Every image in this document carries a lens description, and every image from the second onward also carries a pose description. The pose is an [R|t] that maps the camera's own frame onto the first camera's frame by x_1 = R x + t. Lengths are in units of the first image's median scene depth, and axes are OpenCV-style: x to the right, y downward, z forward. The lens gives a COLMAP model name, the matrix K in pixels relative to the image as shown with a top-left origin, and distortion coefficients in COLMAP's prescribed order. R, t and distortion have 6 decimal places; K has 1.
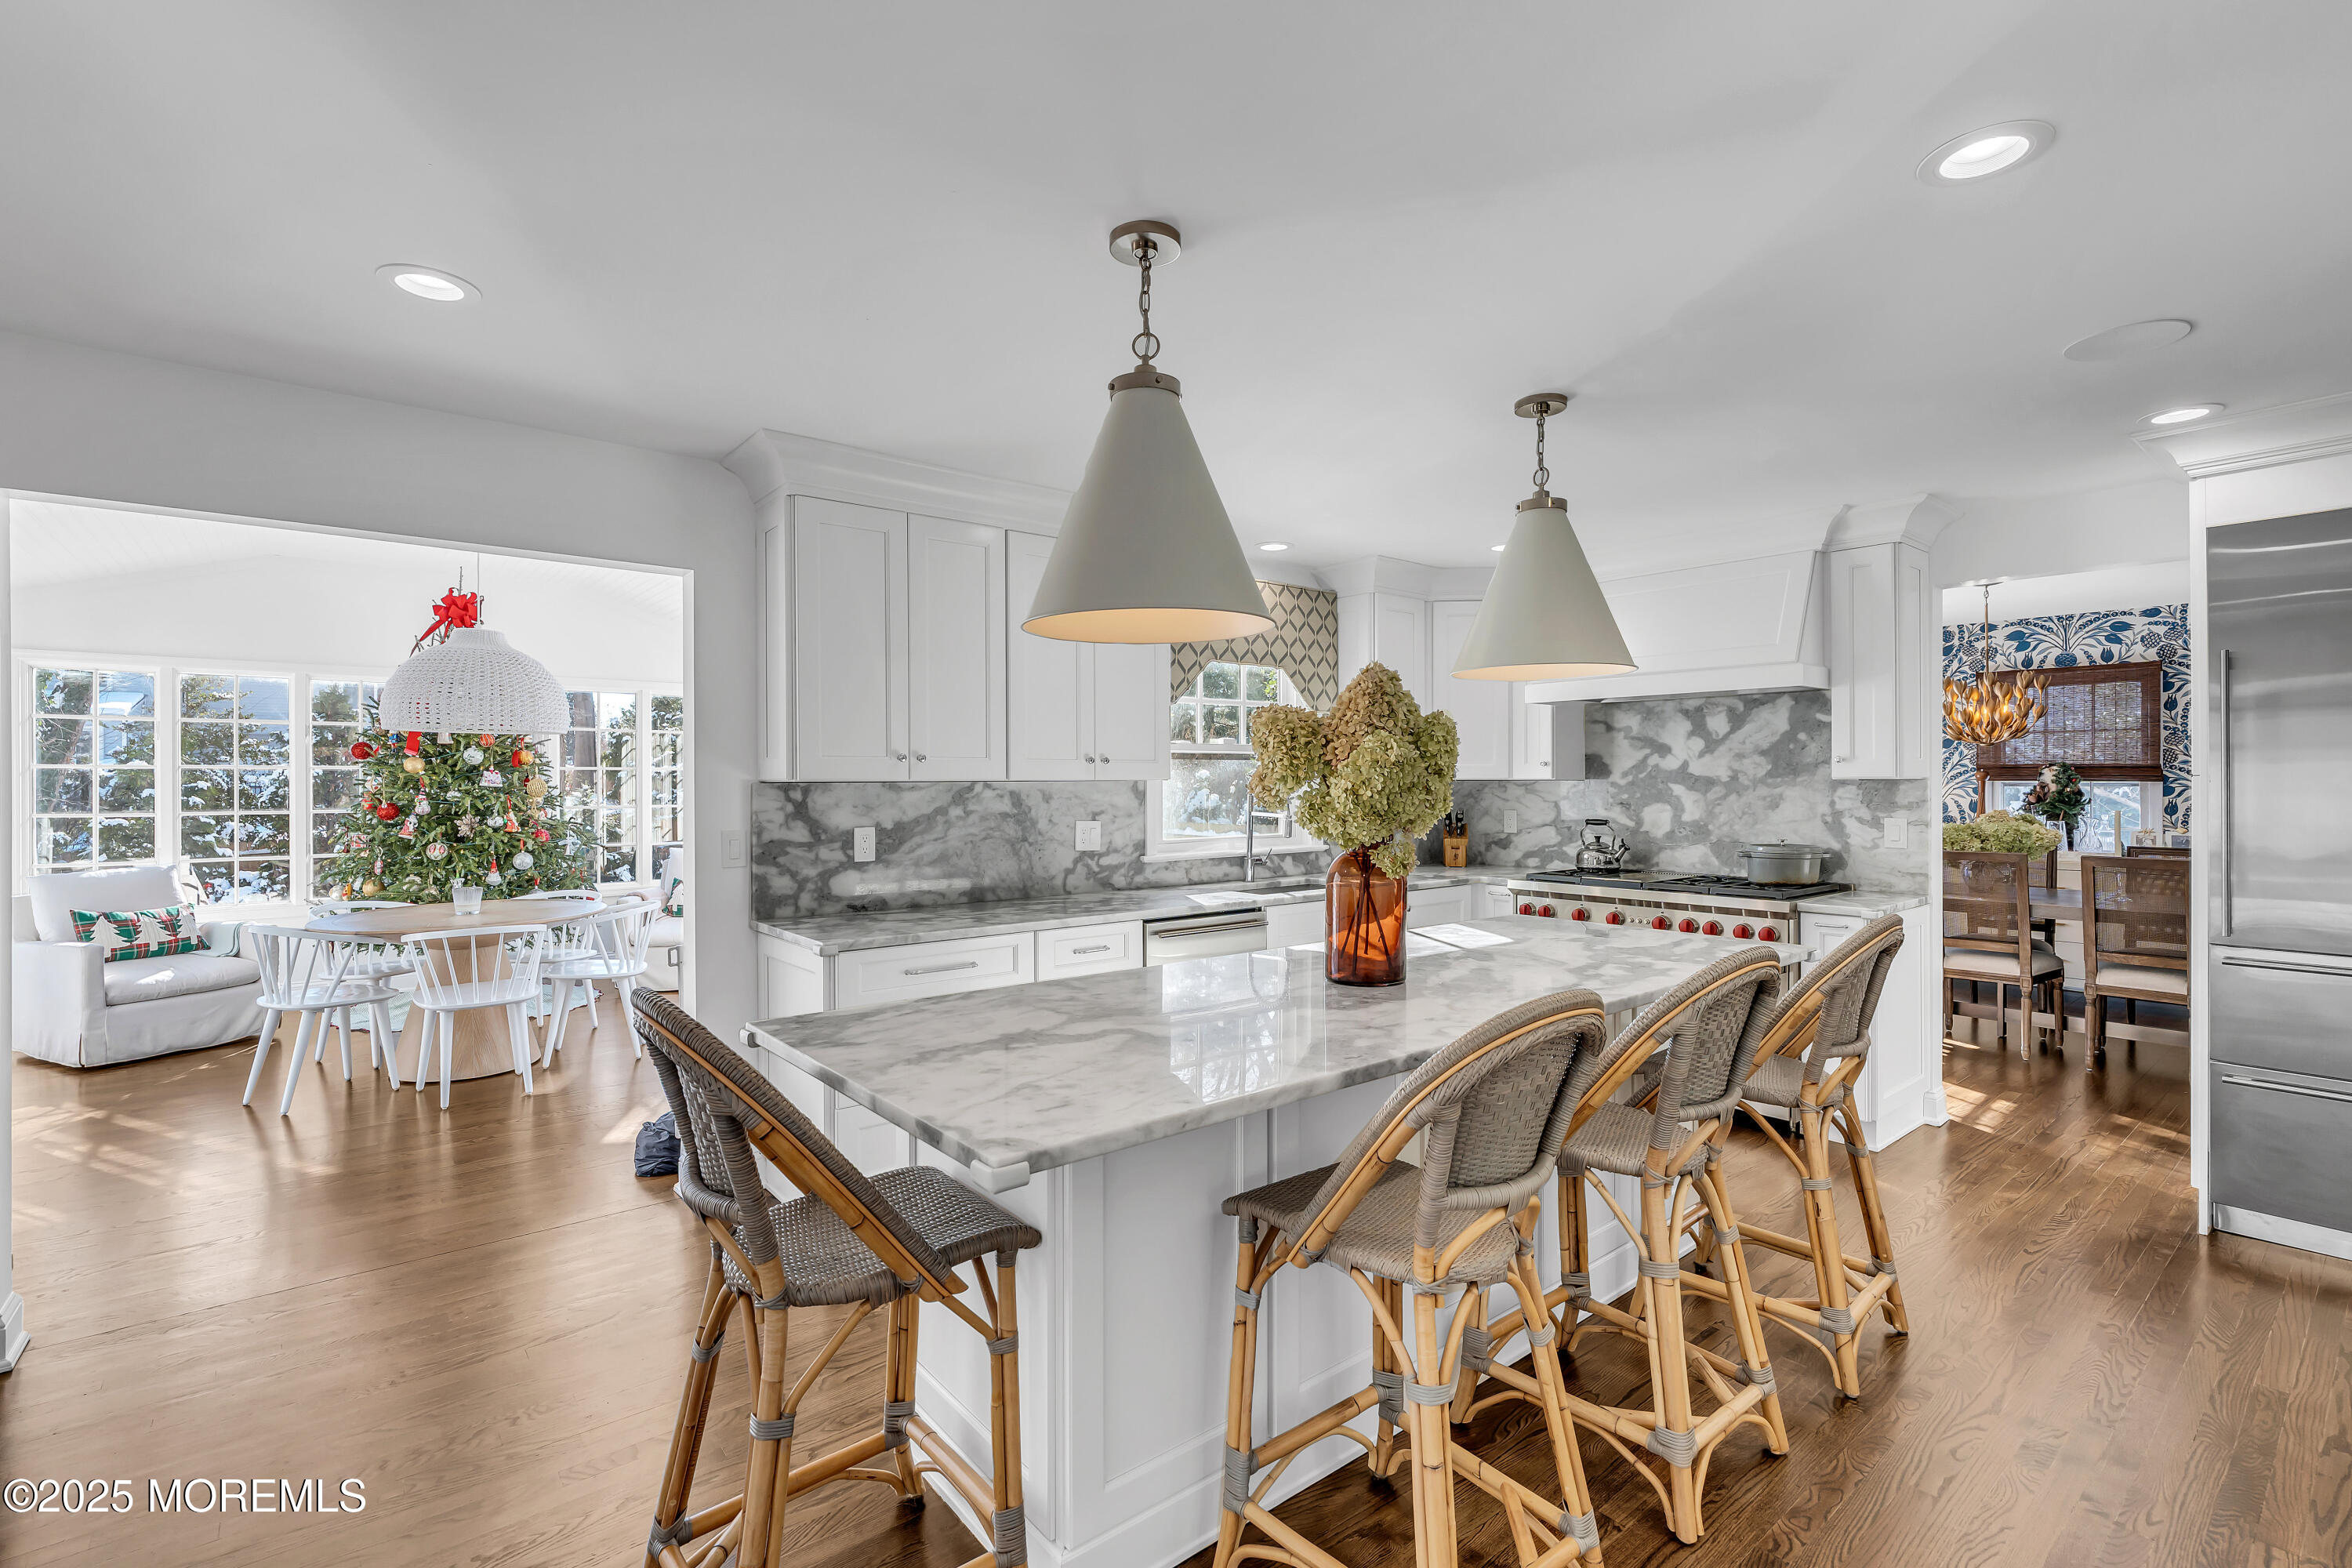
lens RADIAL K [[1054.8, 0, 1178.7], [0, 1054.8, 782.2], [0, 0, 1]] dist [-0.002902, 0.000868]
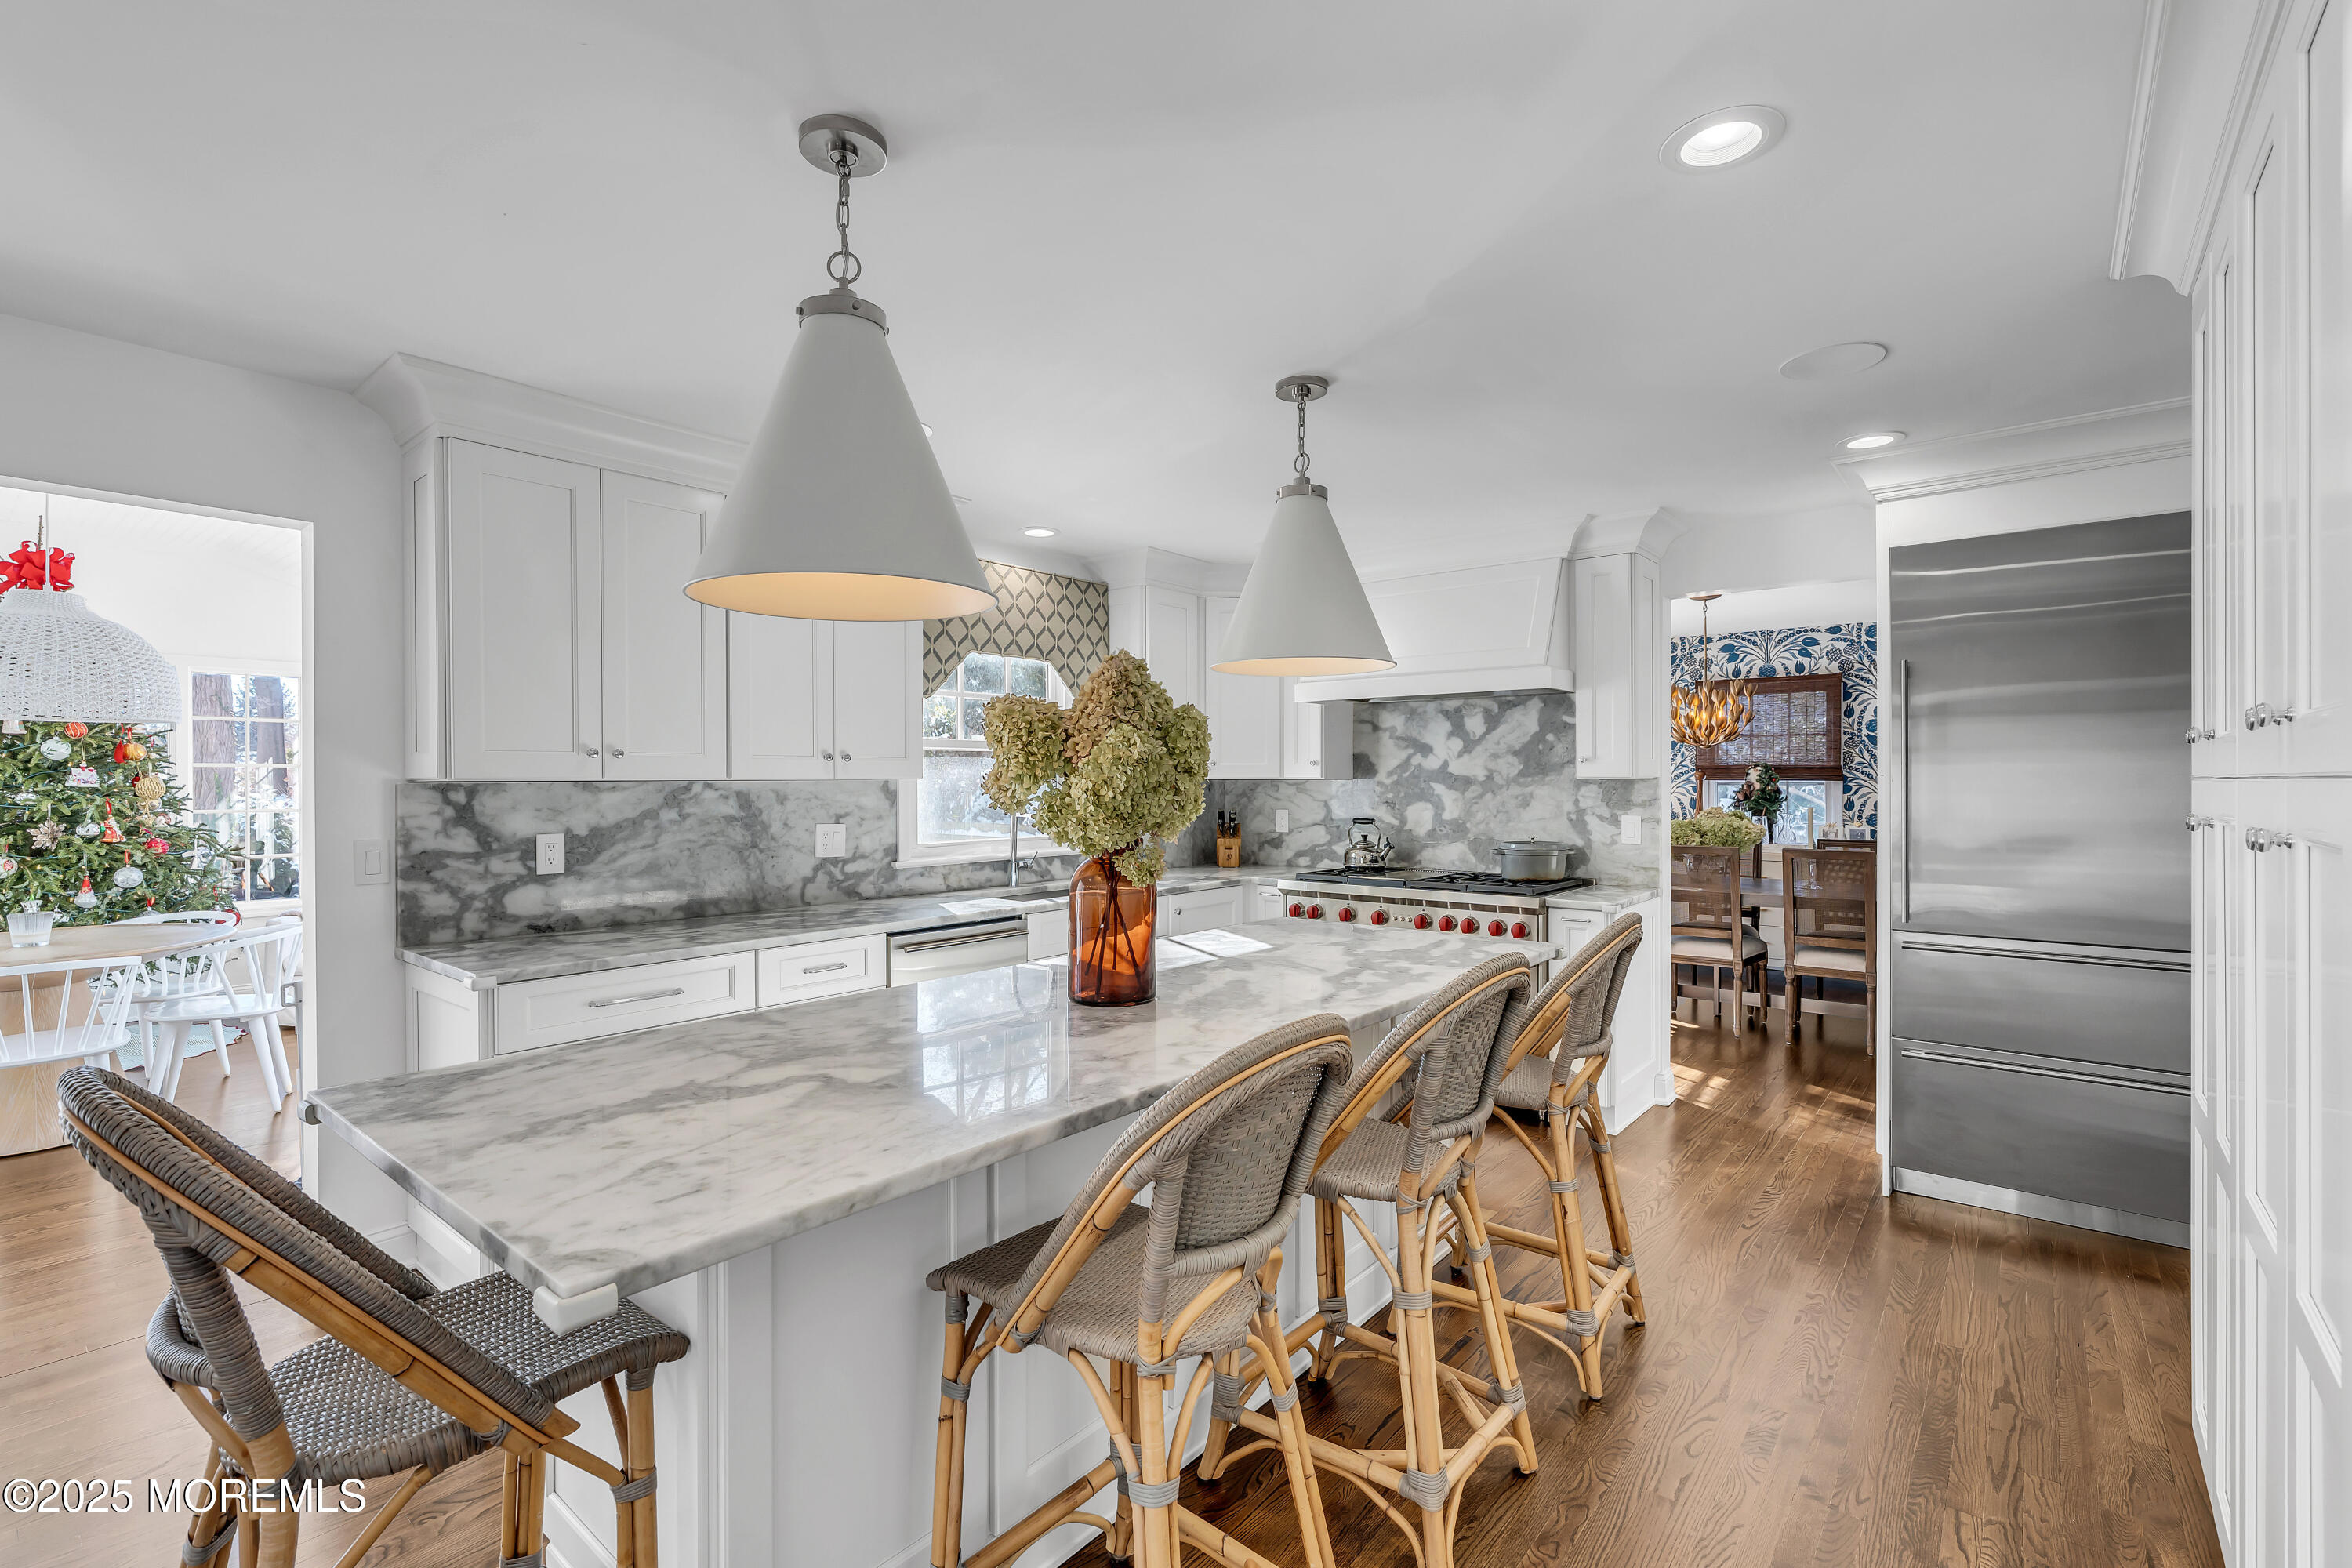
lens RADIAL K [[1053.1, 0, 1176.0], [0, 1053.1, 784.0], [0, 0, 1]] dist [-0.004052, 0.000723]
pose [[0.981355, -0.000552, 0.192202, 0.030904], [0.000085, 0.999997, 0.002442, -0.000015], [-0.192203, -0.002380, 0.981352, 0.053476]]
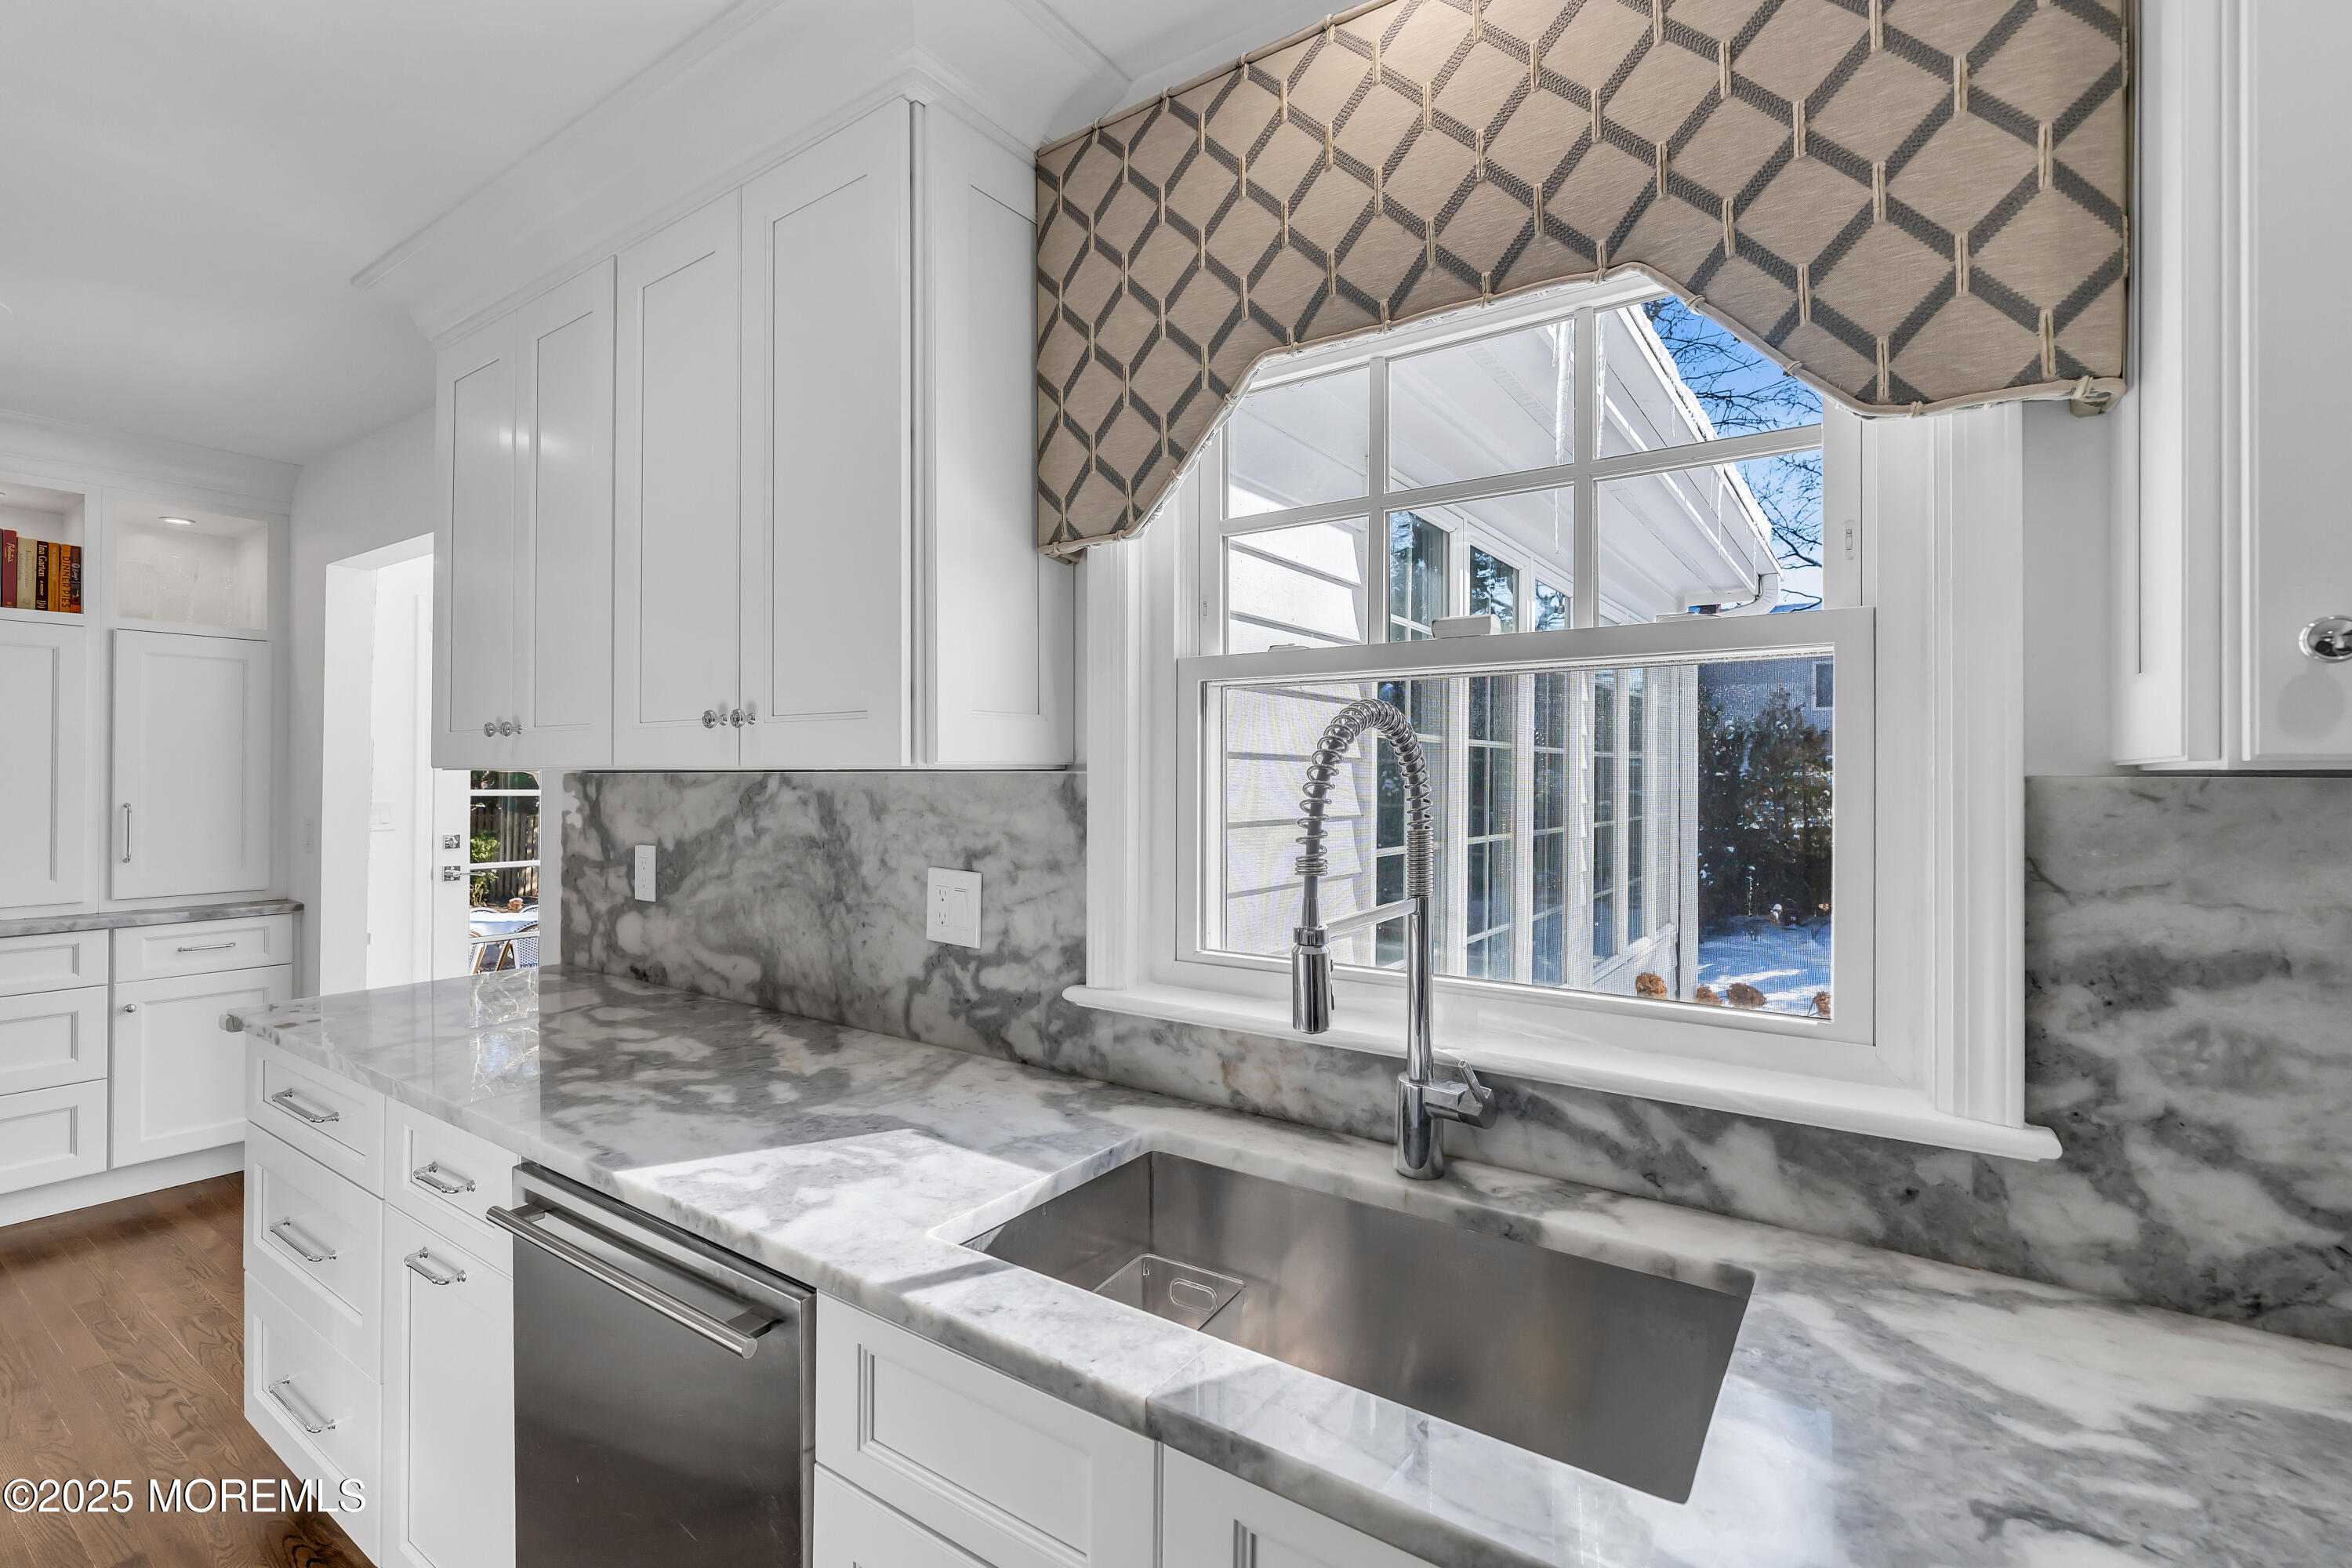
lens RADIAL K [[1058.7, 0, 1177.2], [0, 1058.7, 772.2], [0, 0, 1]] dist [-0.004040, 0.001330]
pose [[0.268628, -0.003819, -0.963236, 0.319697], [-0.010688, 0.999919, -0.006945, 0.000964], [0.963185, 0.012161, 0.268565, 0.950919]]
